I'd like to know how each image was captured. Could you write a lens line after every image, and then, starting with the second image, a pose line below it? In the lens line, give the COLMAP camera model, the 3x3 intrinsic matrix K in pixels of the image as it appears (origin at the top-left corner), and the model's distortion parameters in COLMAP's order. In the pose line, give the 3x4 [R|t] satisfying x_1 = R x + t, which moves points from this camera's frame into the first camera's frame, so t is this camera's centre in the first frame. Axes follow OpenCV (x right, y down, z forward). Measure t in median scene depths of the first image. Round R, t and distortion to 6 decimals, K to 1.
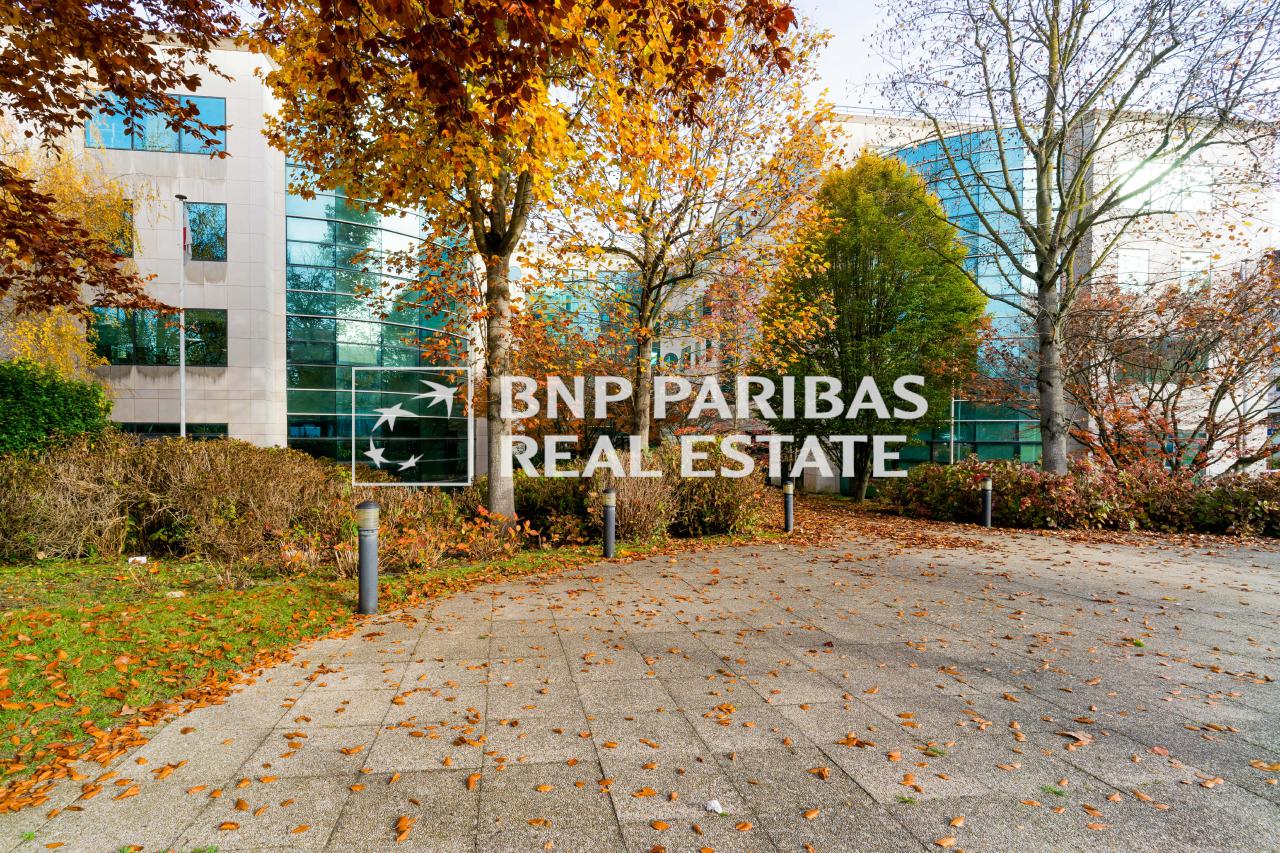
lens RADIAL K [[662.1, 0, 639.7], [0, 662.1, 428.1], [0, 0, 1]] dist [0.002220, 0.001381]
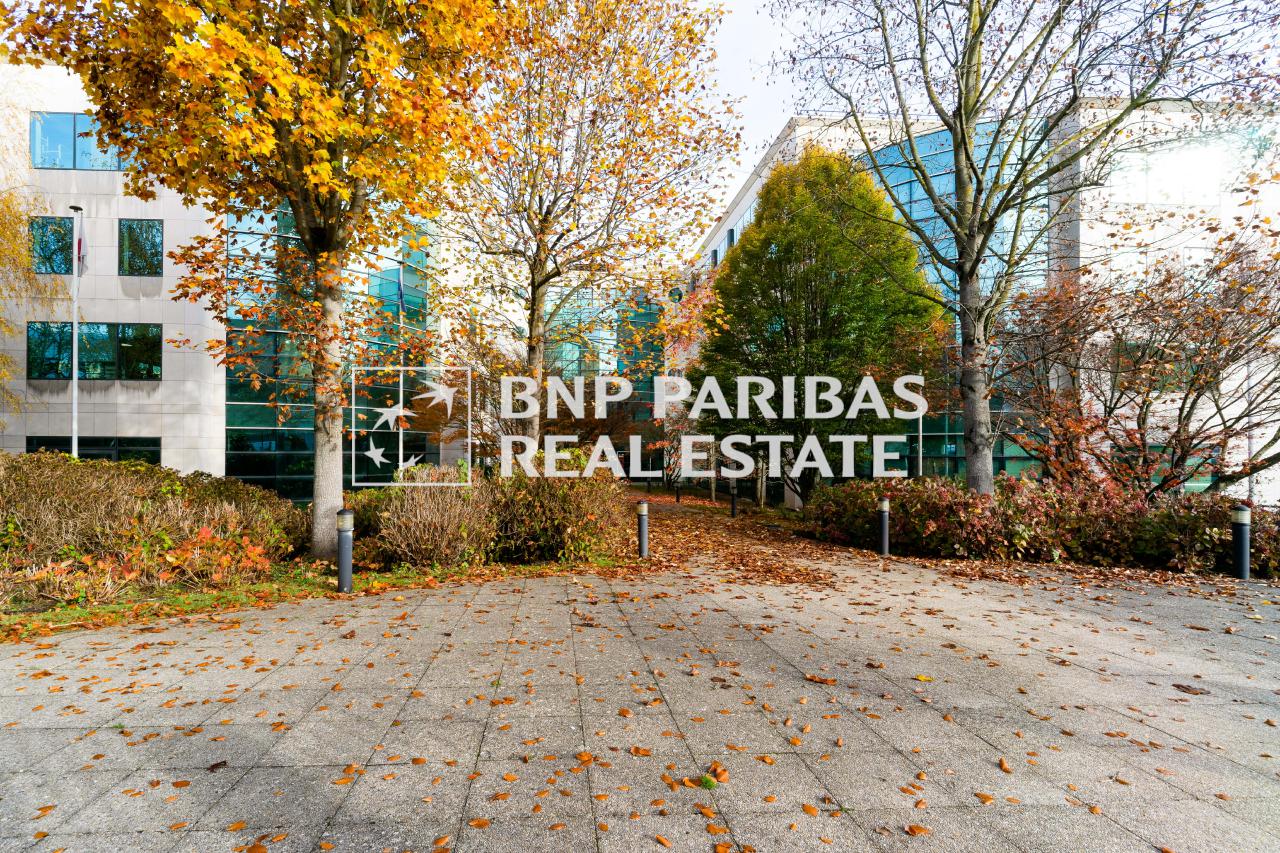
lens RADIAL K [[636.8, 0, 639.9], [0, 636.8, 426.5], [0, 0, 1]] dist [0.002731, 0.000996]
pose [[0.997054, -0.003091, -0.076636, 0.276068], [0.000954, 0.999610, -0.027908, 0.006323], [0.076692, 0.027753, 0.996668, 0.152619]]
